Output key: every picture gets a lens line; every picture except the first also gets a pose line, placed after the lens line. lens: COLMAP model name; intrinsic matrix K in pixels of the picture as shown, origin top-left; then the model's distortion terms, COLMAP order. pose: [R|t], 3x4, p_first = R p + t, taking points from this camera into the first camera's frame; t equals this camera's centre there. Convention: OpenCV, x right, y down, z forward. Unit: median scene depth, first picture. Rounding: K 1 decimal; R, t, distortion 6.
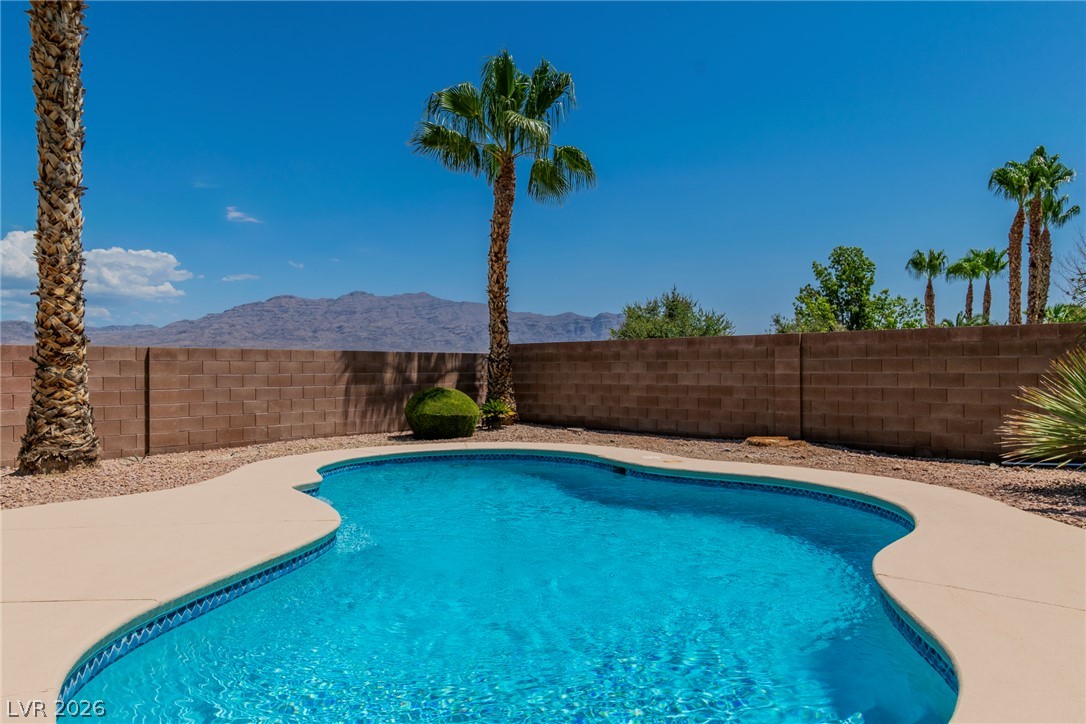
lens RADIAL K [[731.9, 0, 538.4], [0, 731.9, 358.7], [0, 0, 1]] dist [0.024508, -0.000830]
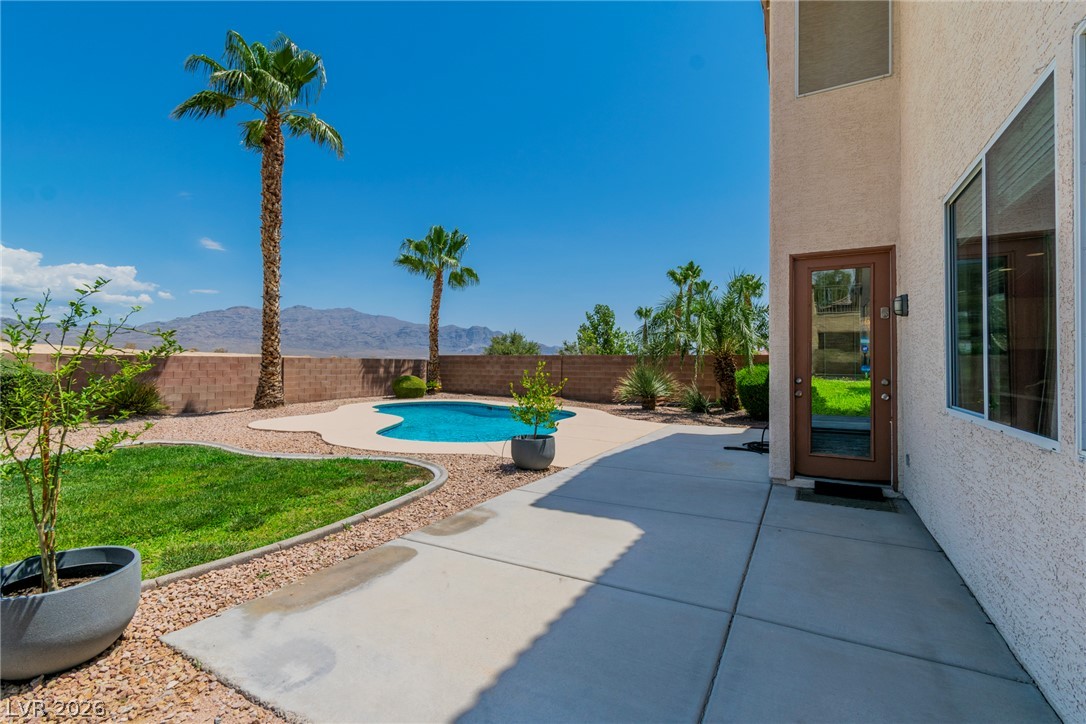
lens RADIAL K [[490.0, 0, 544.1], [0, 490.0, 357.9], [0, 0, 1]] dist [0.002448, 0.000080]
pose [[0.973043, 0.015291, 0.230115, -0.070689], [-0.016441, 0.999860, 0.003081, -0.023768], [-0.230036, -0.006781, 0.973159, -0.499531]]
